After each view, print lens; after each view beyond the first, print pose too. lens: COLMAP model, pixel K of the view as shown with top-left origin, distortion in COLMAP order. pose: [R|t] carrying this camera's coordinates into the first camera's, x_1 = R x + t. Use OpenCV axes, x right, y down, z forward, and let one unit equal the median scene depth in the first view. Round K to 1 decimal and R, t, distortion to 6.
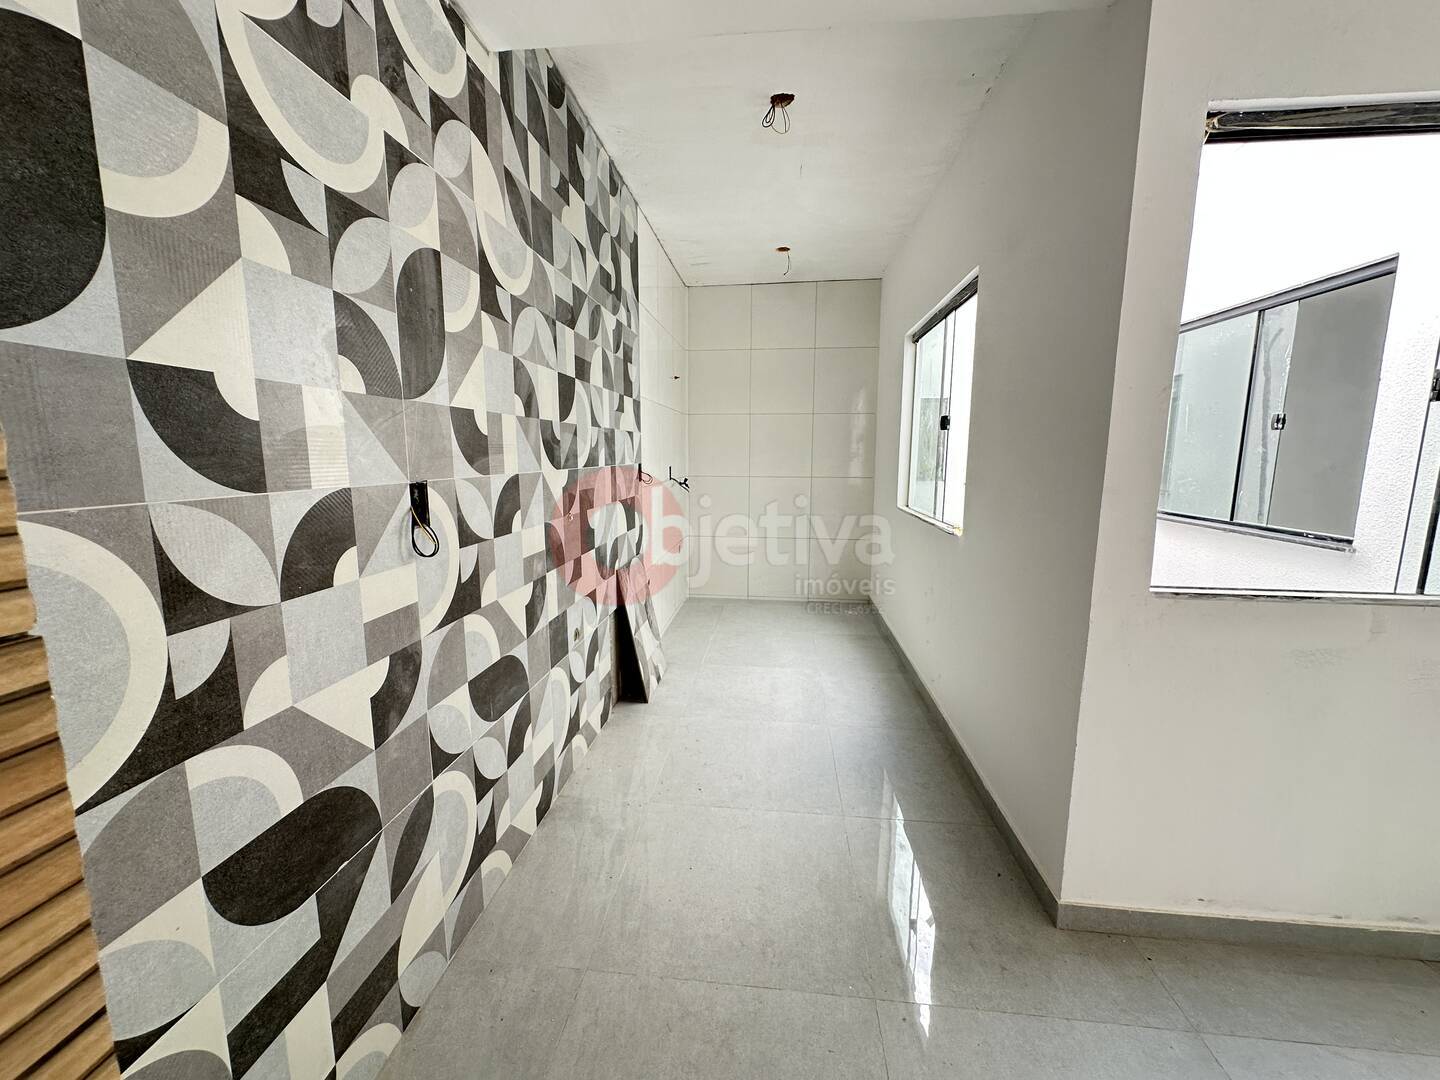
lens RADIAL K [[579.8, 0, 717.7], [0, 579.8, 537.2], [0, 0, 1]] dist [-0.003076, 0.000147]
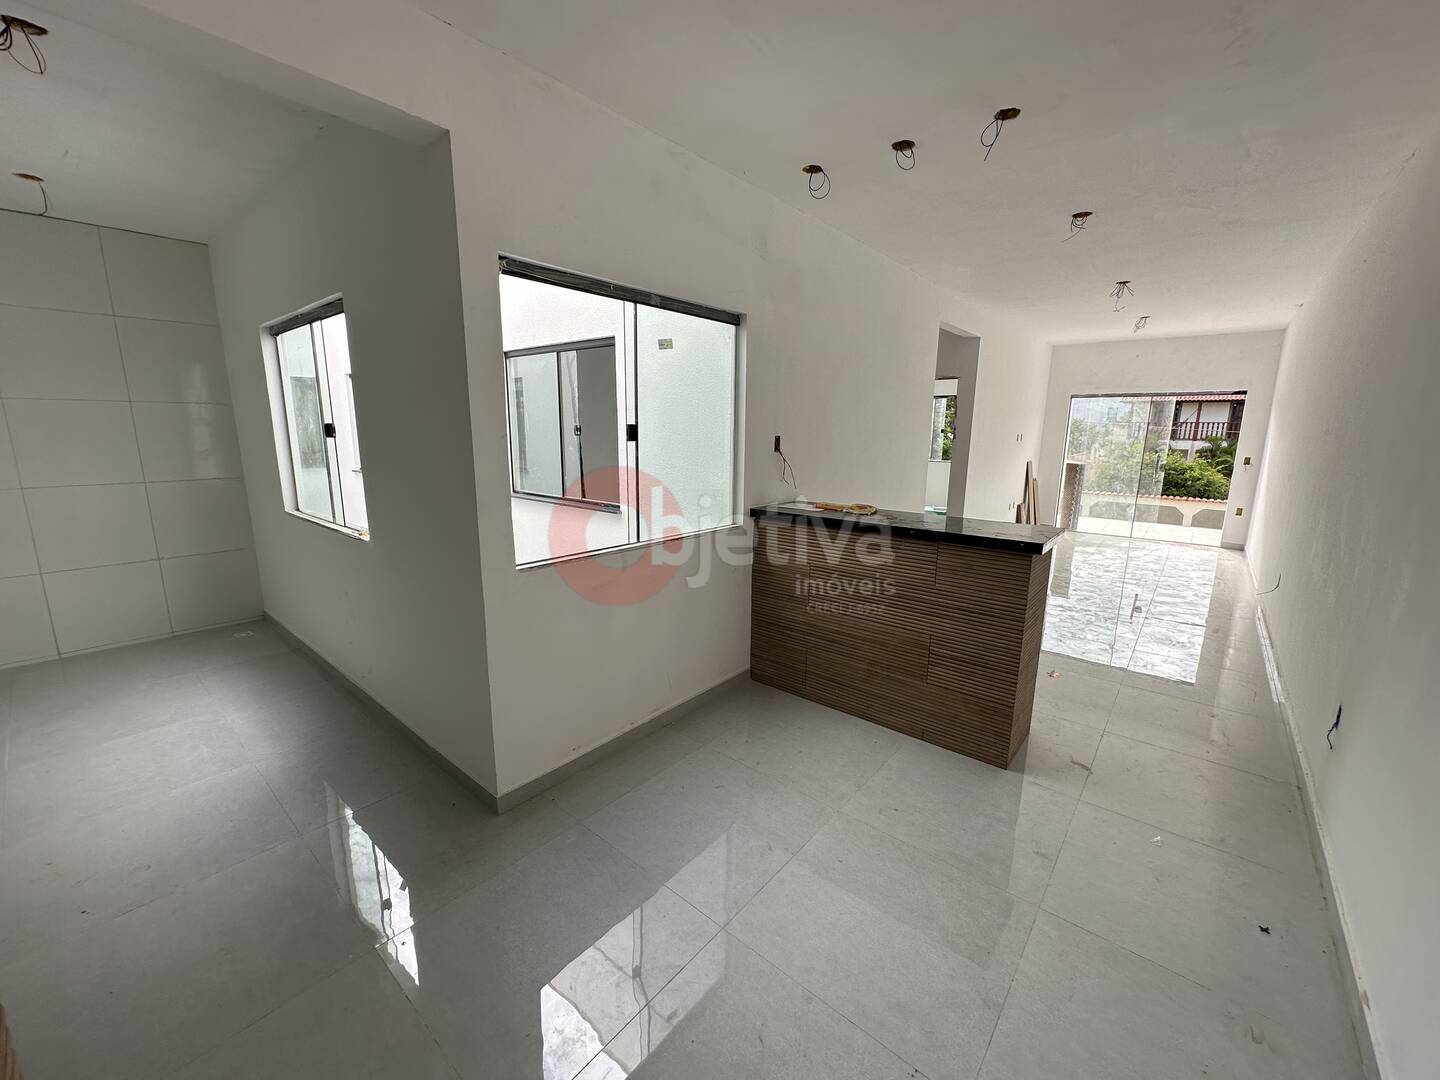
lens RADIAL K [[579.8, 0, 717.7], [0, 579.8, 537.2], [0, 0, 1]] dist [-0.003076, 0.000147]
pose [[0.565995, -0.157789, 0.809167, -0.084209], [0.116785, 0.986961, 0.110771, -0.049486], [-0.816095, 0.031802, 0.577042, -0.155442]]
